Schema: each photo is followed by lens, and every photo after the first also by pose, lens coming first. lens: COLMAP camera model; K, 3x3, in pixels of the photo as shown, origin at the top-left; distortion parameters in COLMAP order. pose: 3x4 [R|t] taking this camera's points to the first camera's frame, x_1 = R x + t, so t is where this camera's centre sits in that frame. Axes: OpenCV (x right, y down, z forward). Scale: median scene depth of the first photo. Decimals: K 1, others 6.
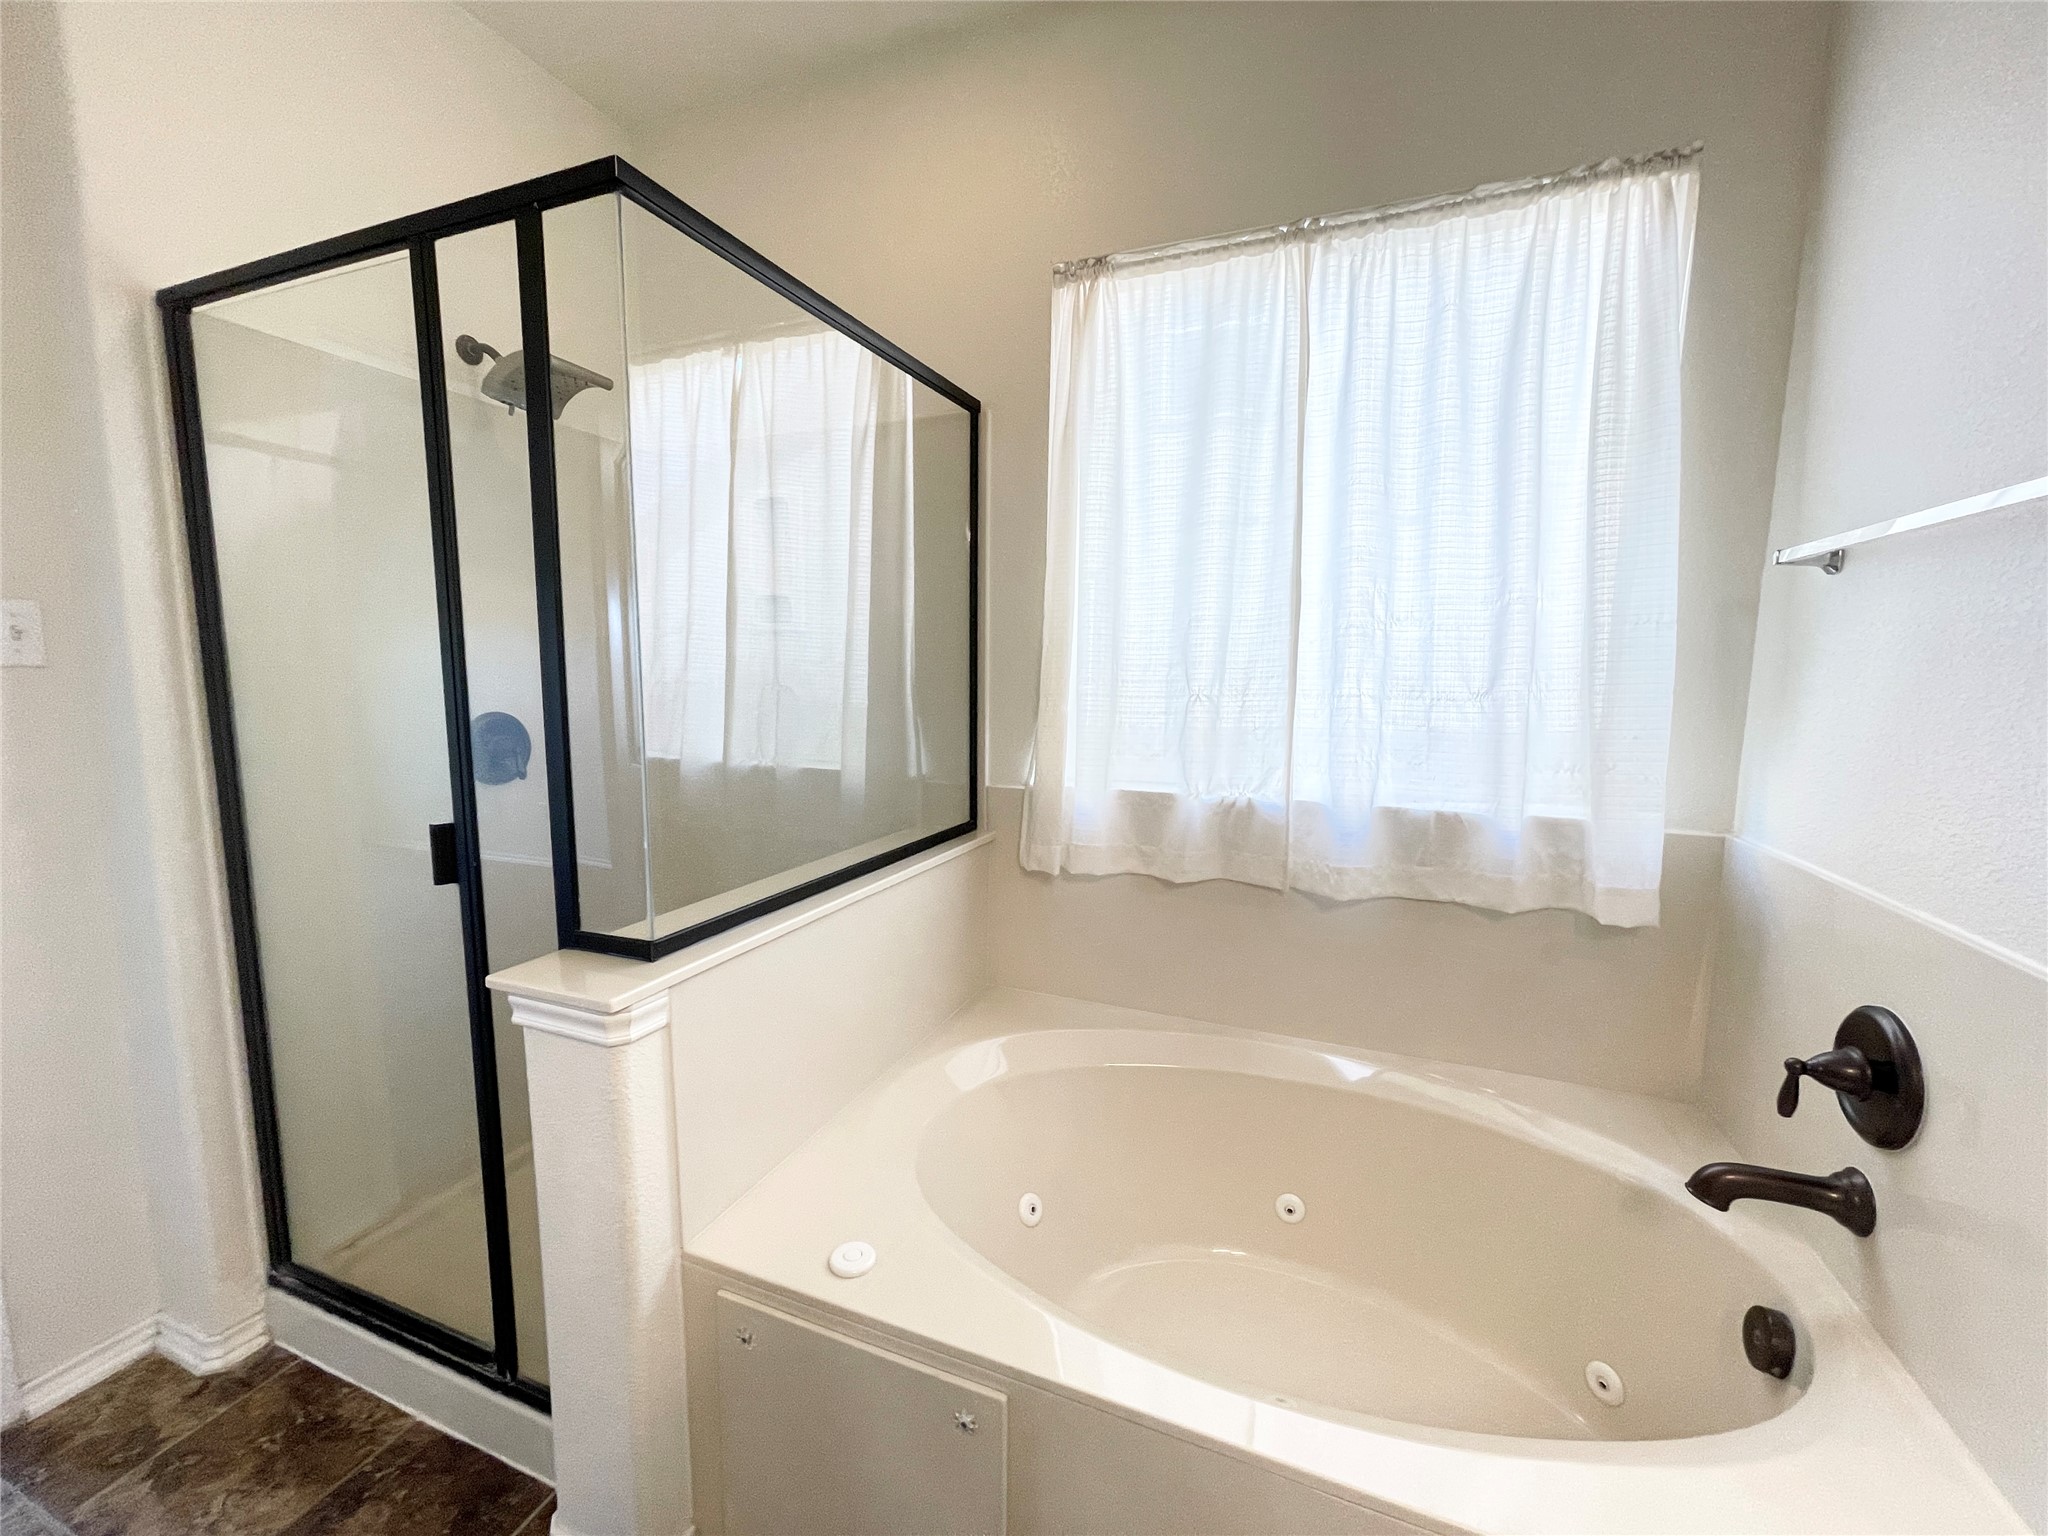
lens RADIAL K [[827.3, 0, 1020.8], [0, 827.3, 763.7], [0, 0, 1]] dist [0.005940, -0.002446]
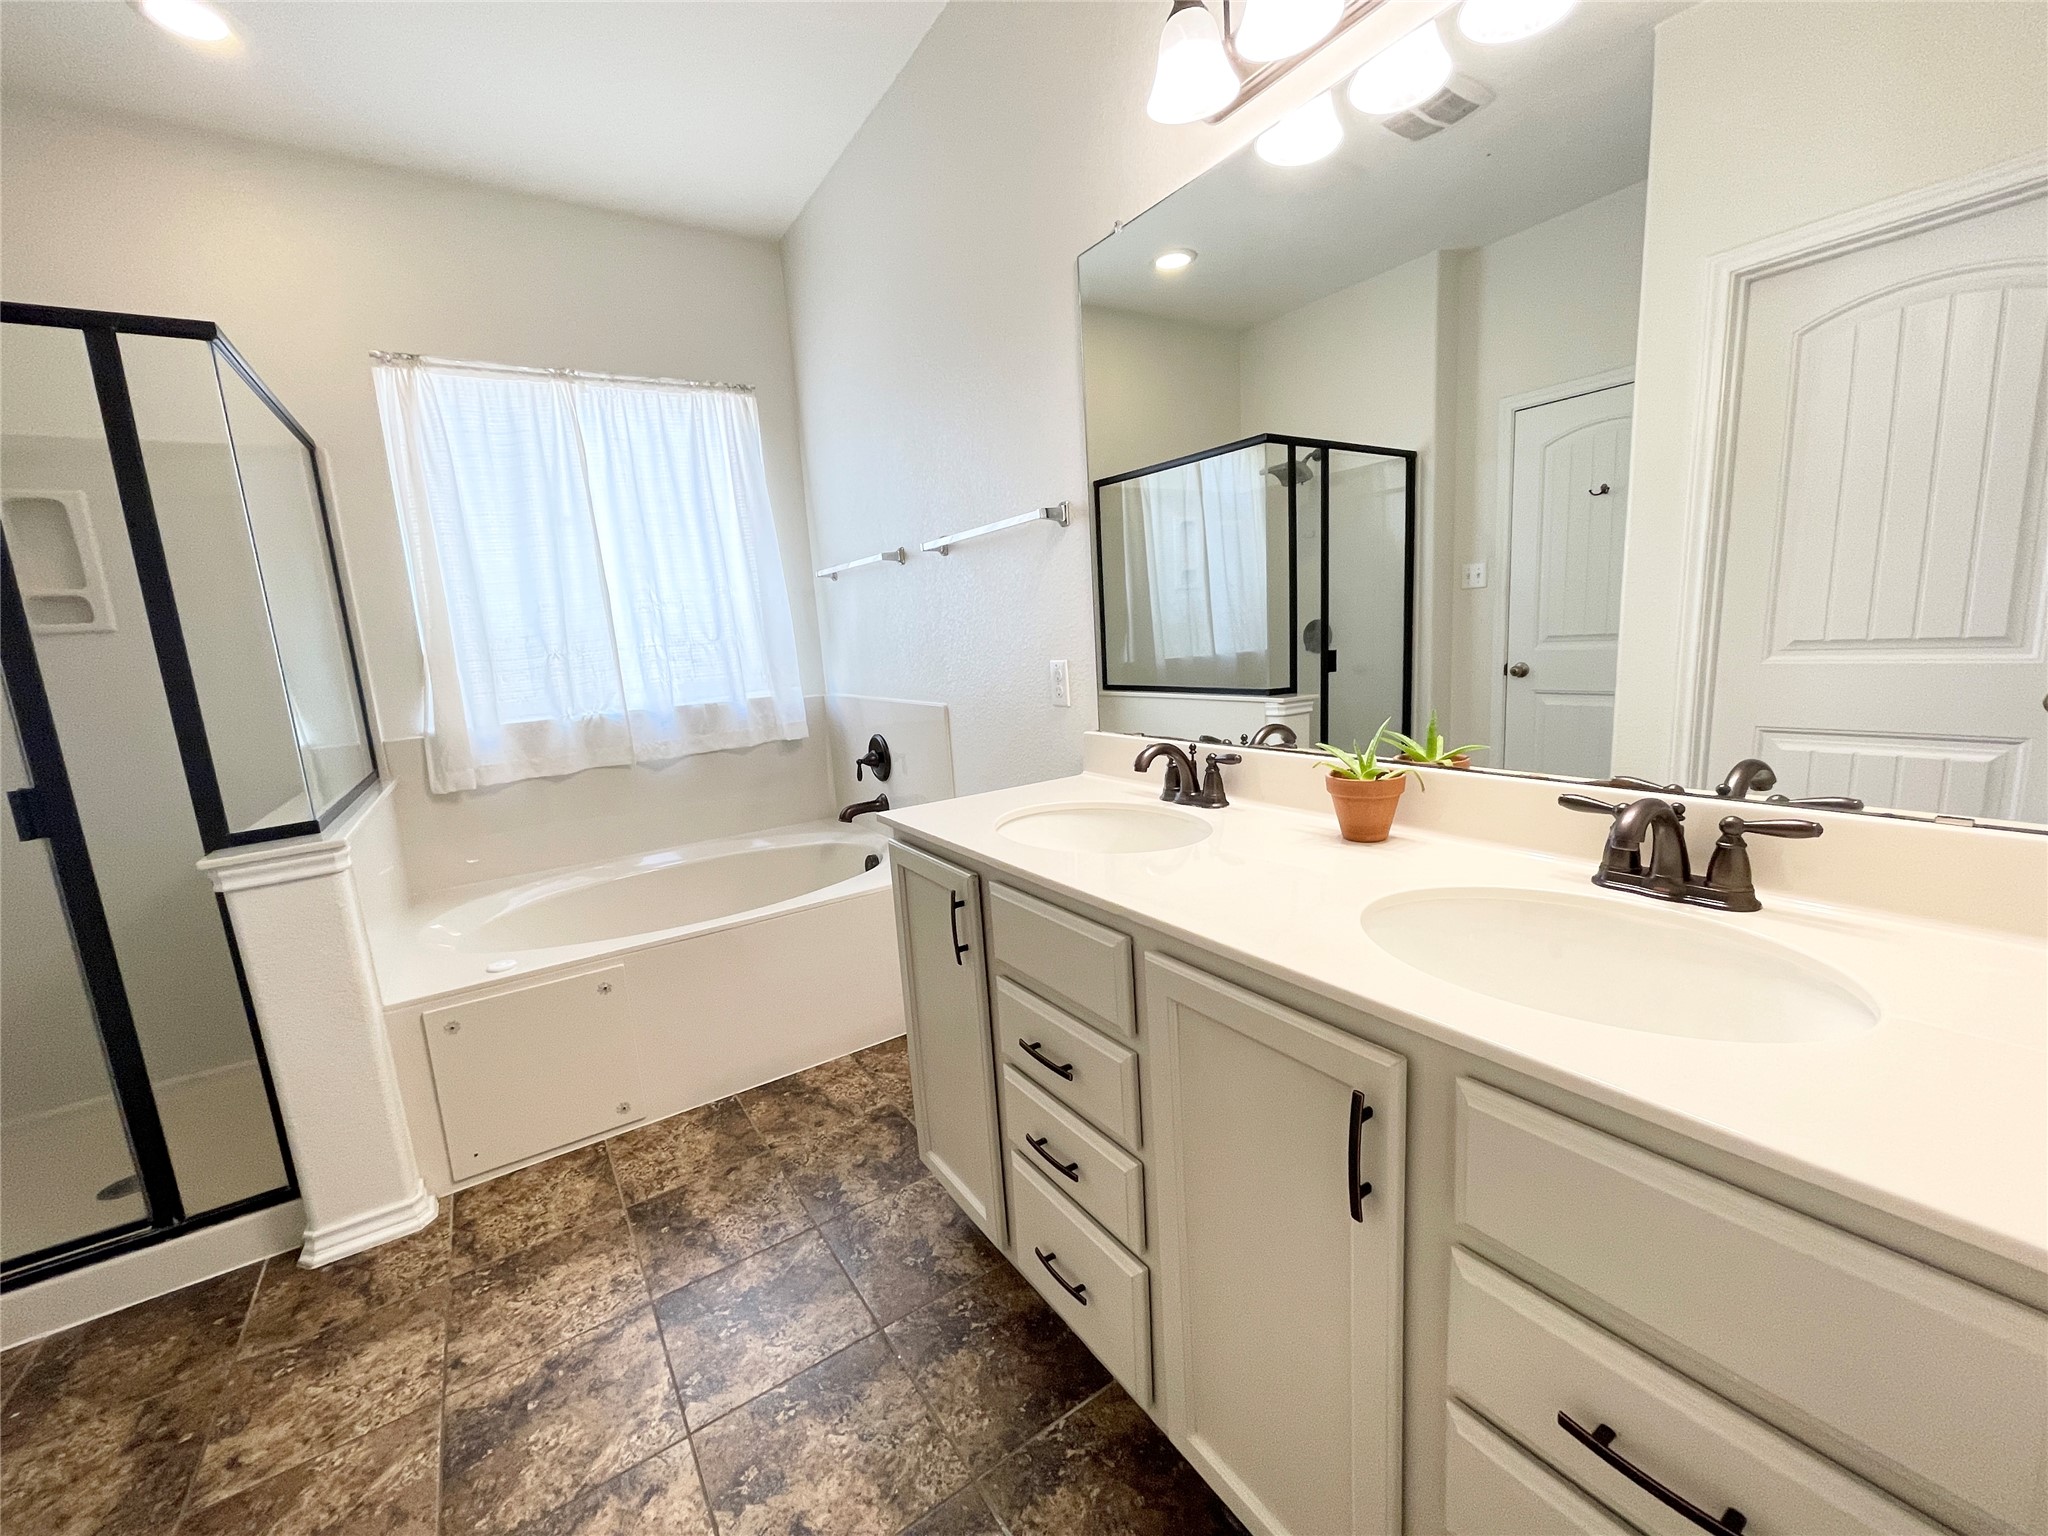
lens RADIAL K [[827.3, 0, 1012.1], [0, 827.3, 773.0], [0, 0, 1]] dist [0.005940, -0.002446]
pose [[0.577359, -0.188558, 0.794419, -0.645090], [0.168990, 0.979497, 0.109671, 0.125937], [-0.798811, 0.070929, 0.597386, -0.699072]]
